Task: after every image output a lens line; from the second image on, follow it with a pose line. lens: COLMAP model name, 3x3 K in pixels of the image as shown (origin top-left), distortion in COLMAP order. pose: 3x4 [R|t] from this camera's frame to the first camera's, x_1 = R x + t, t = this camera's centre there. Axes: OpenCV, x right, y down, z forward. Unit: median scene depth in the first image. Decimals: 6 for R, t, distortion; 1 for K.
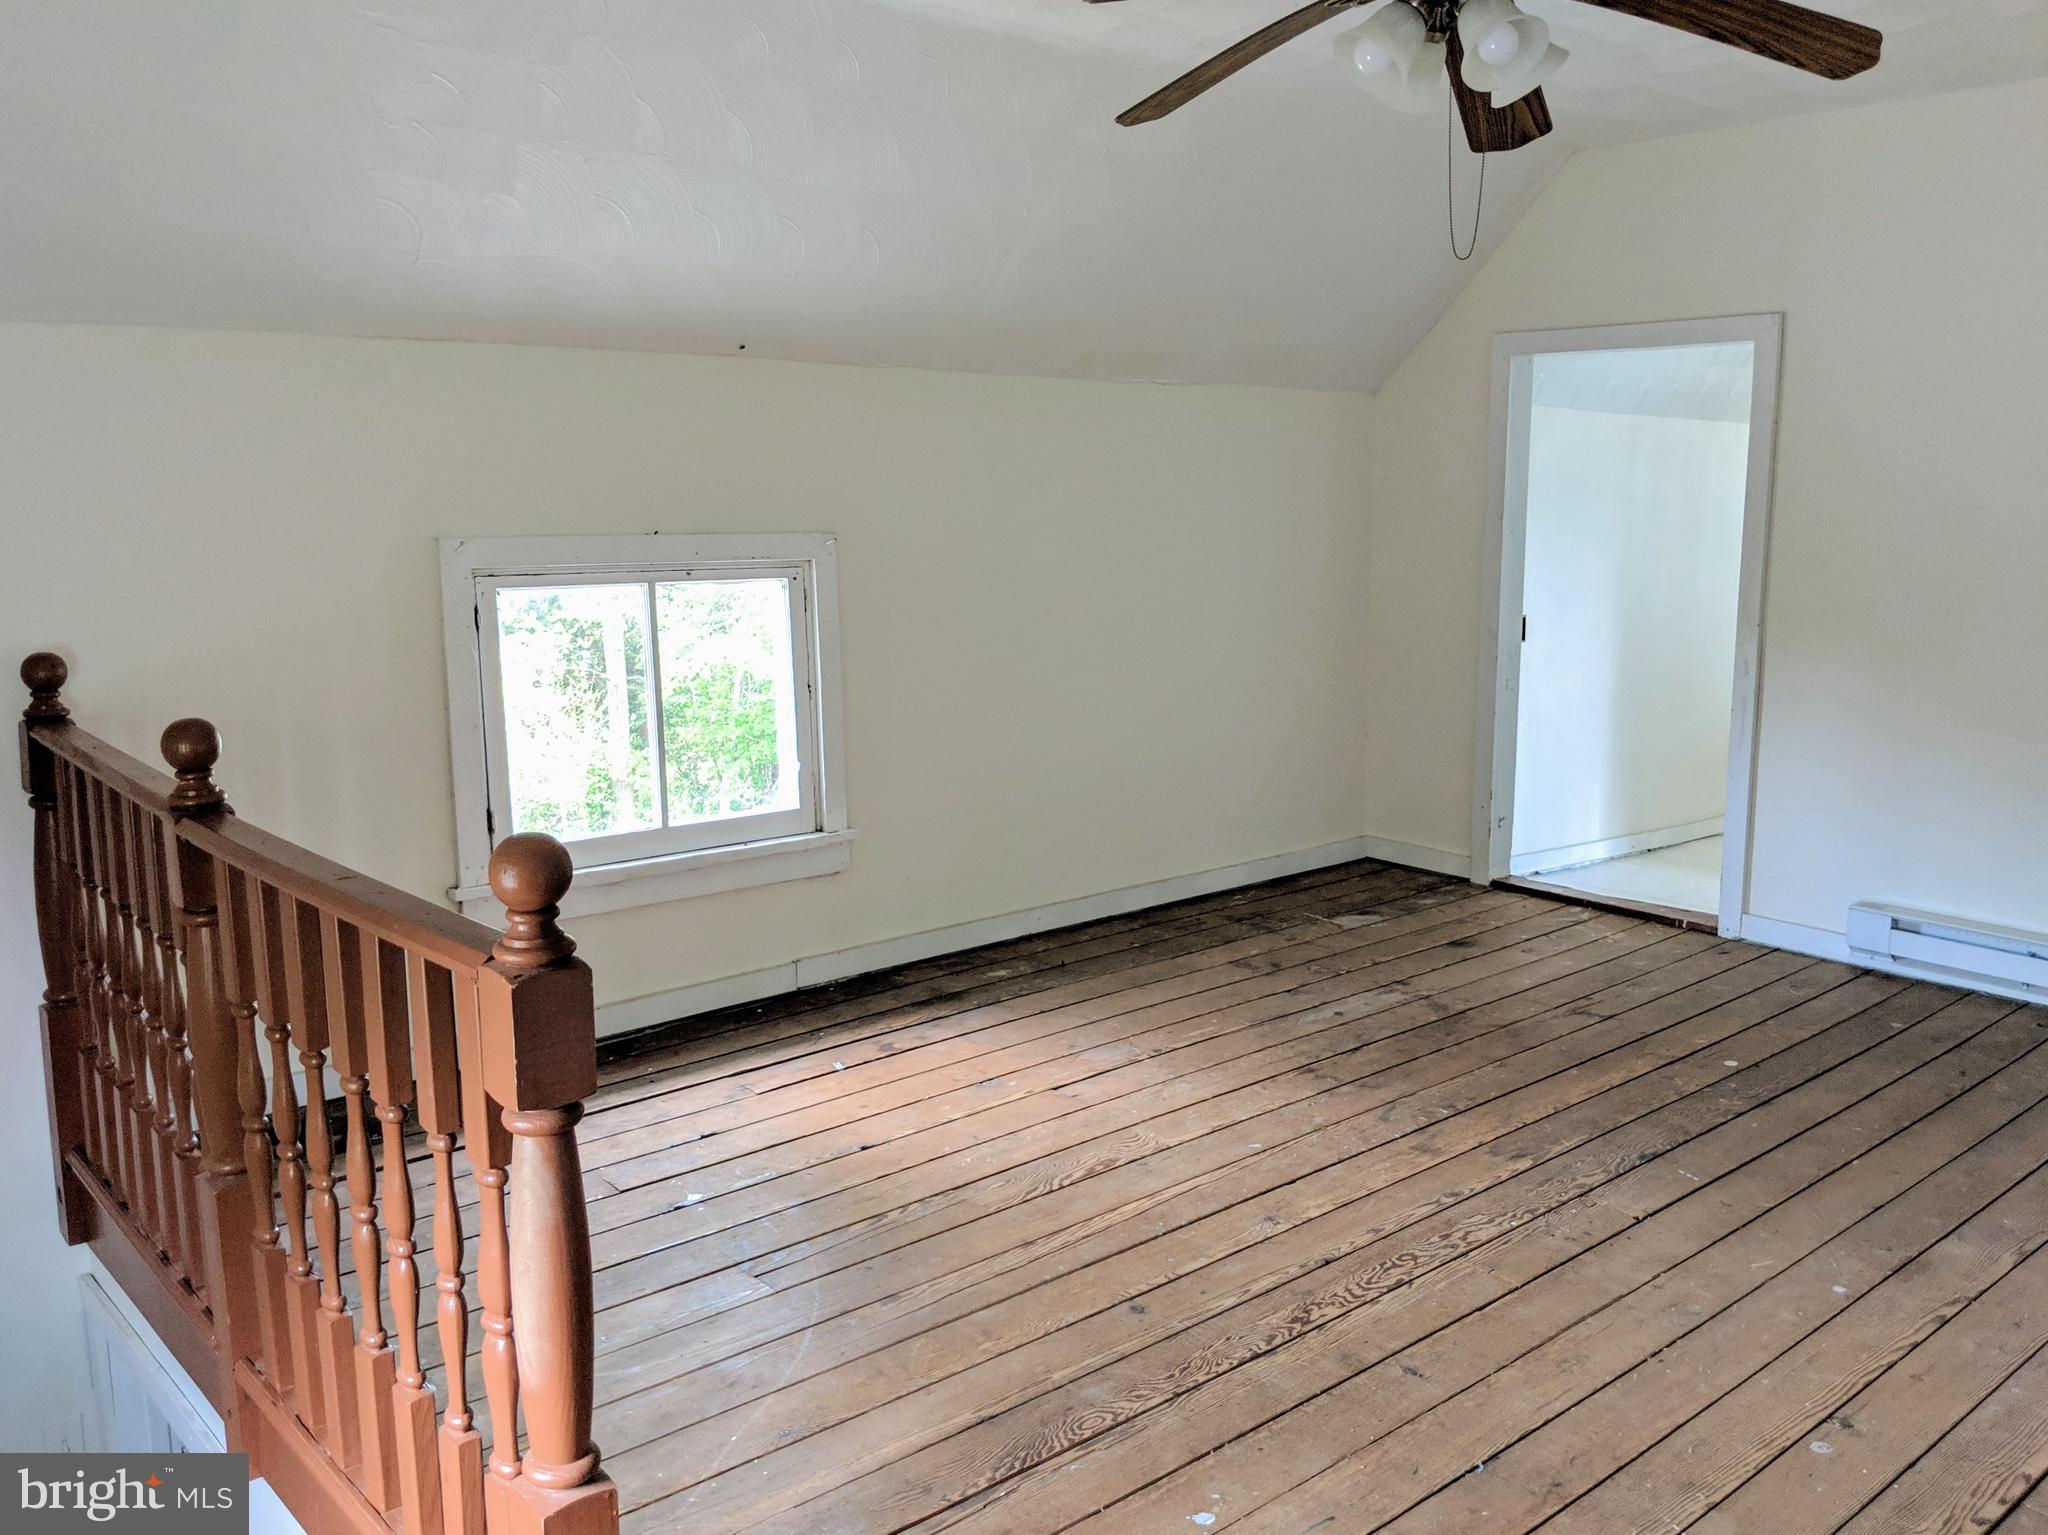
lens RADIAL K [[1662.8, 0, 1024.0], [0, 1662.8, 767.5], [0, 0, 1]] dist [0.051816, -0.100068]
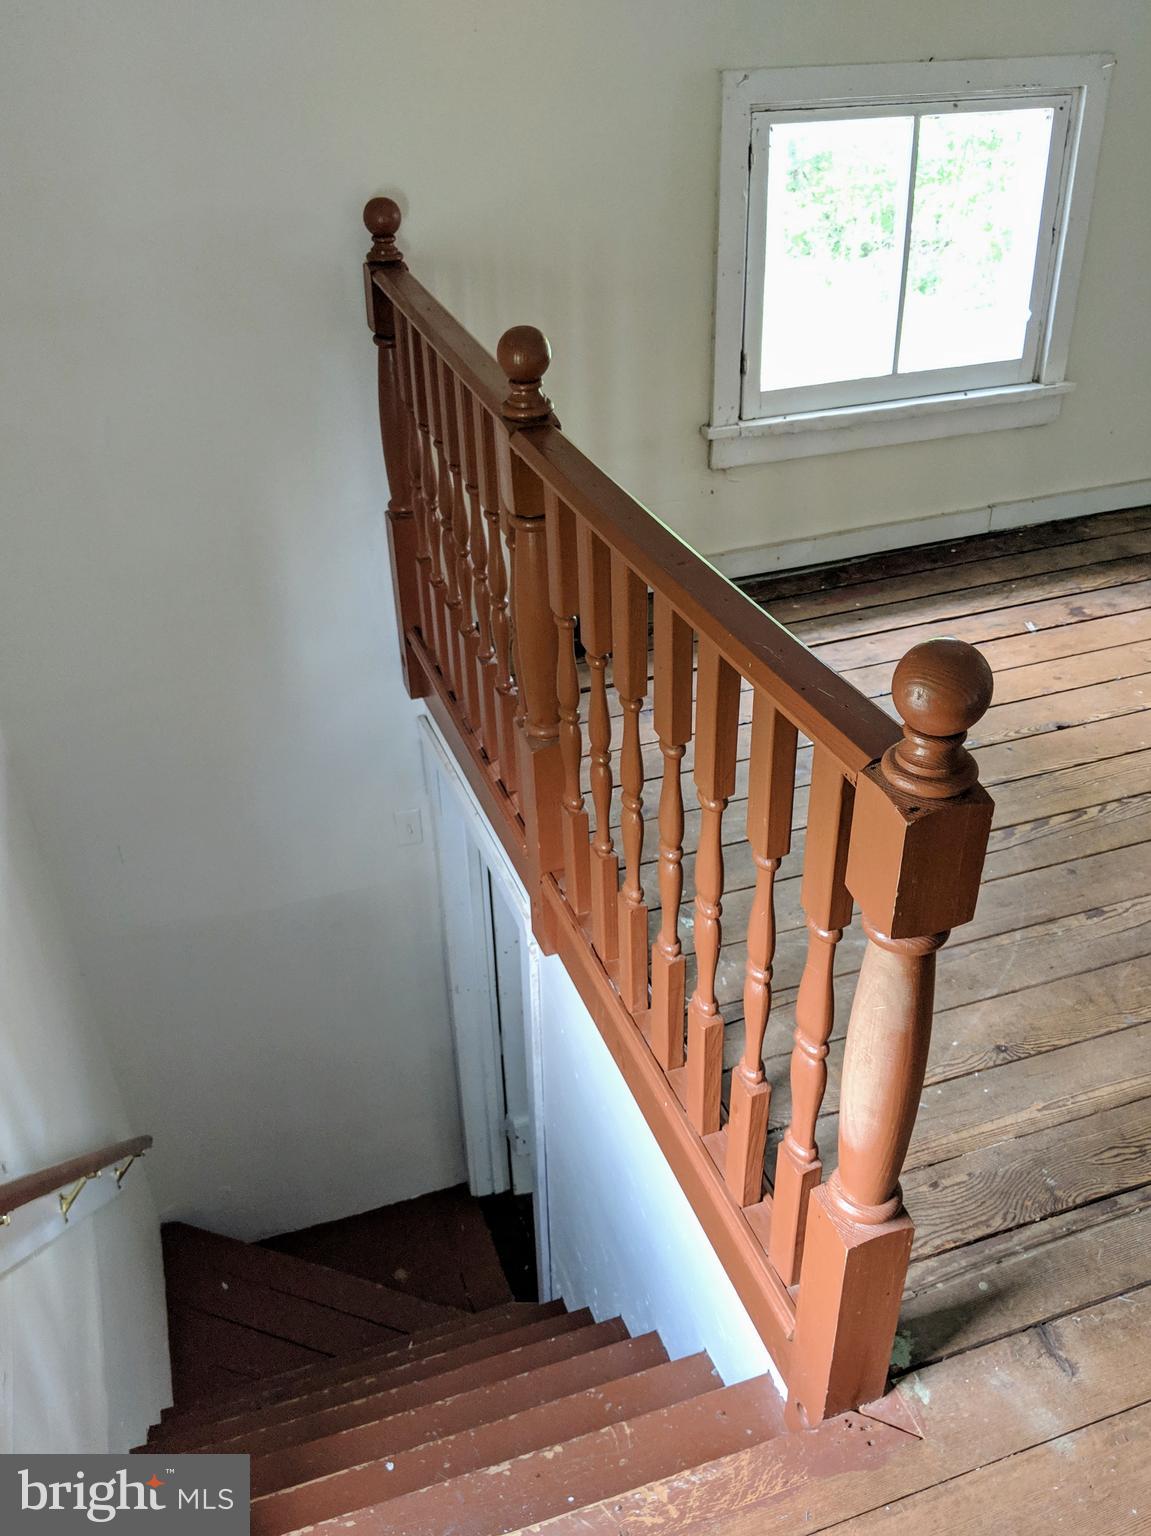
lens RADIAL K [[1247.1, 0, 602.6], [0, 1247.1, 763.4], [0, 0, 1]] dist [0.051816, -0.100068]
pose [[0.935760, 0.185419, -0.299954, -0.134923], [-0.047000, 0.908593, 0.415029, -0.079215], [0.349490, -0.374270, 0.858941, 0.205438]]
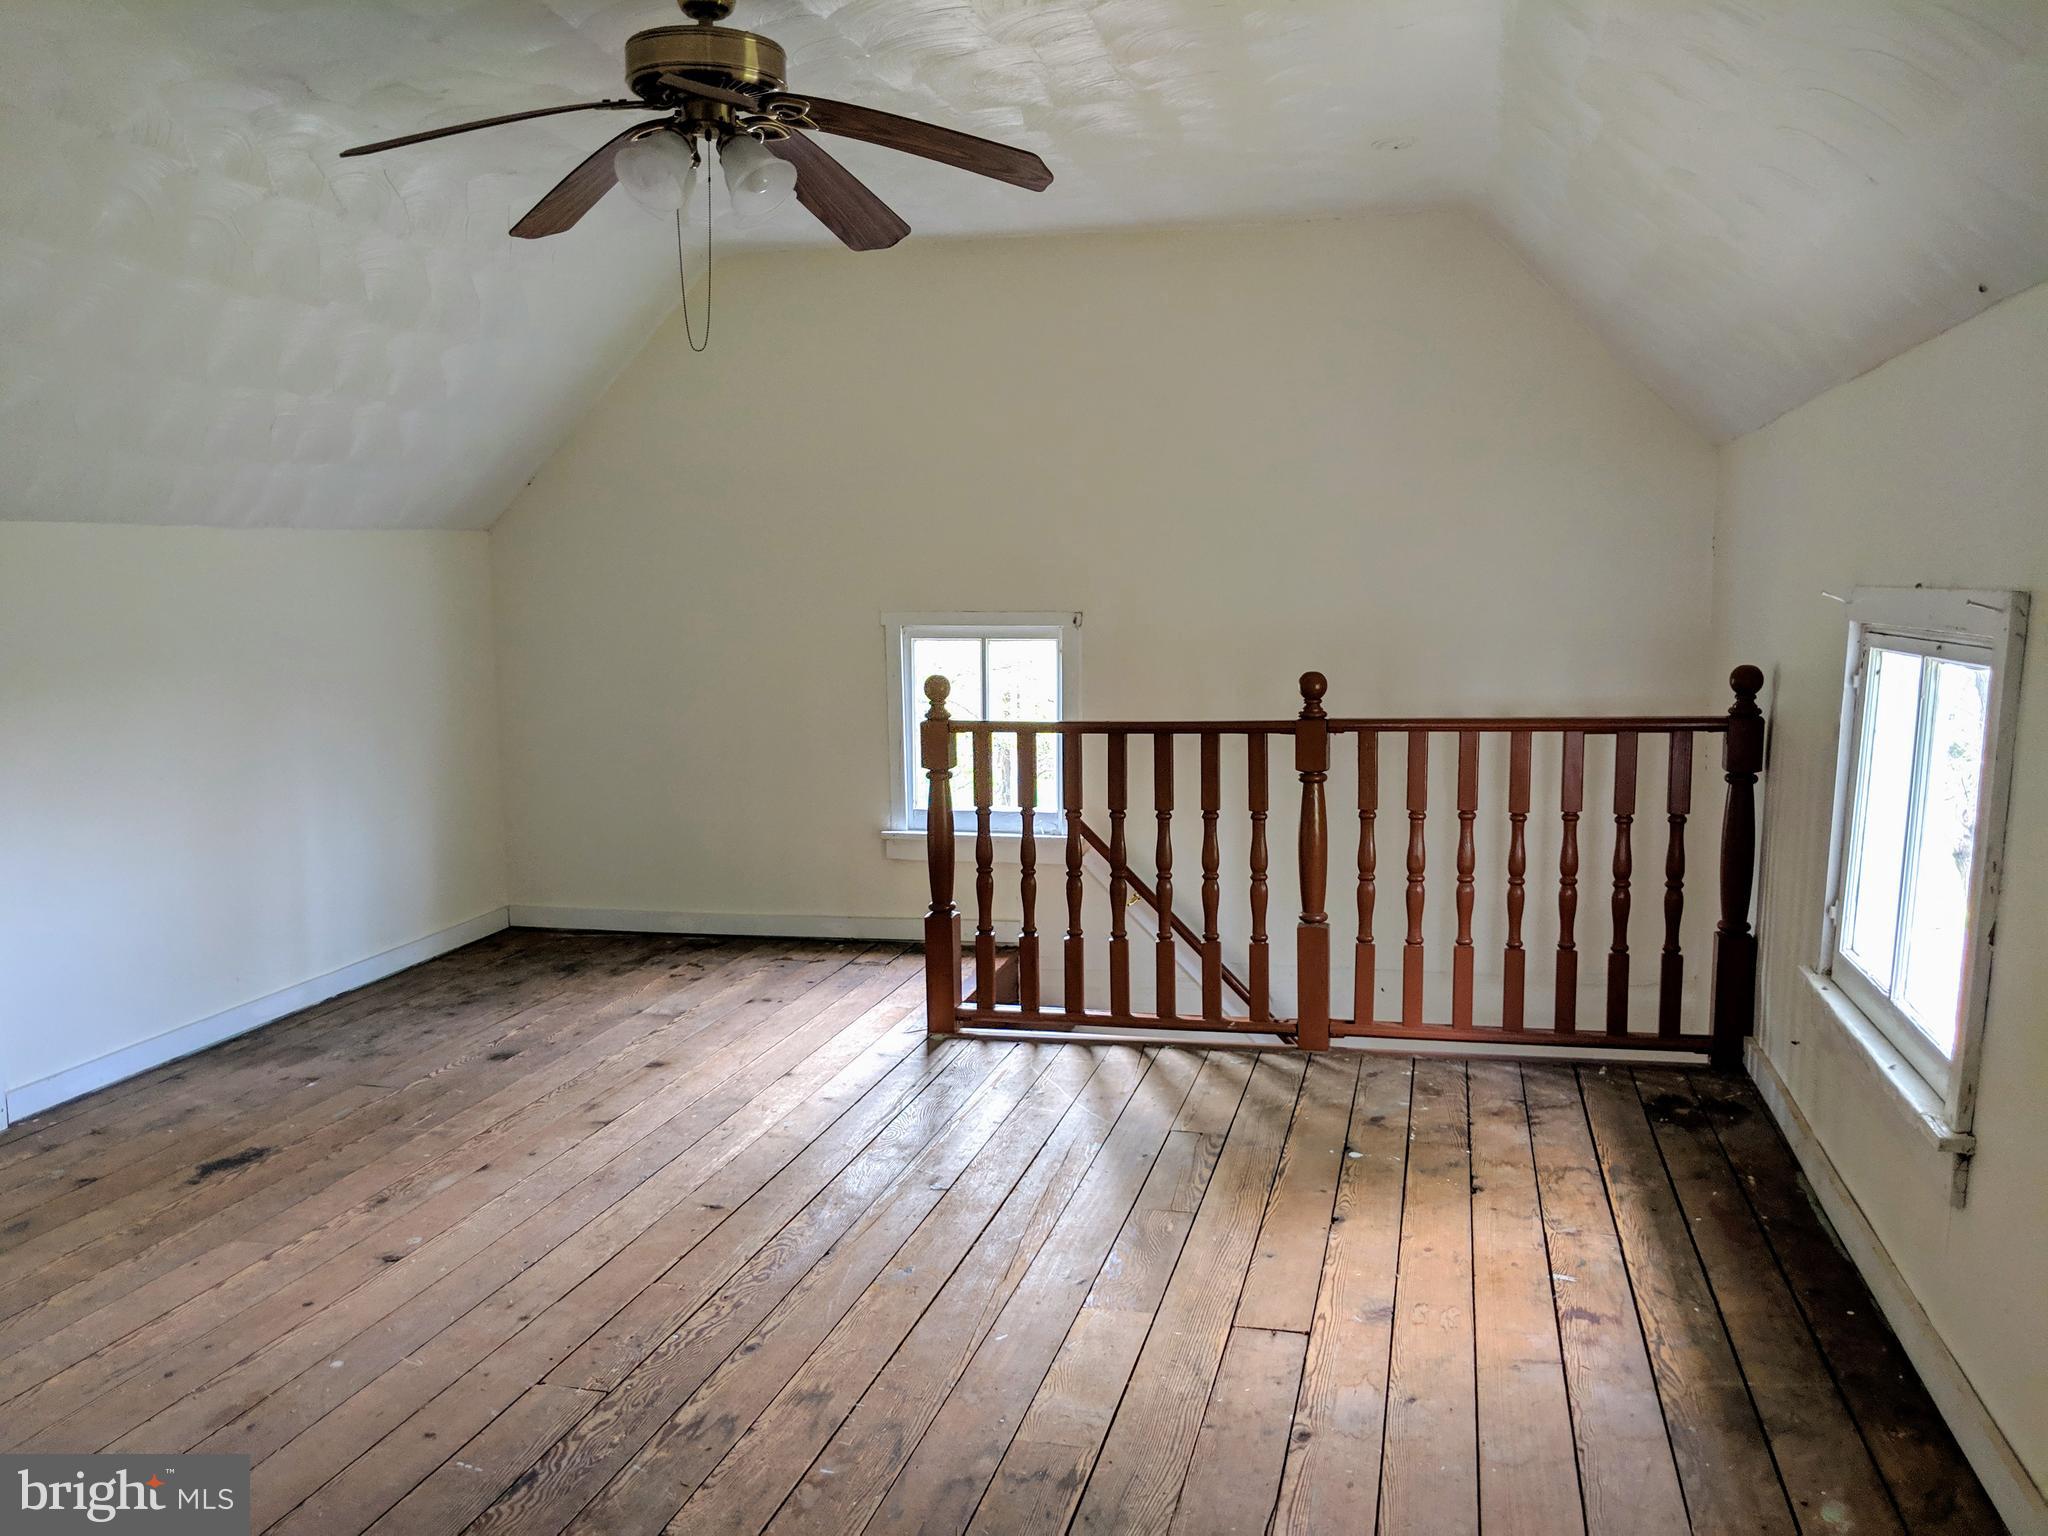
lens RADIAL K [[1662.8, 0, 1024.0], [0, 1662.8, 768.0], [0, 0, 1]] dist [0.051816, -0.100068]
pose [[-0.818837, 0.073910, -0.569248, 0.615866], [-0.082957, 0.966029, 0.244757, -0.257233], [0.568000, 0.247640, -0.784889, 1.700028]]
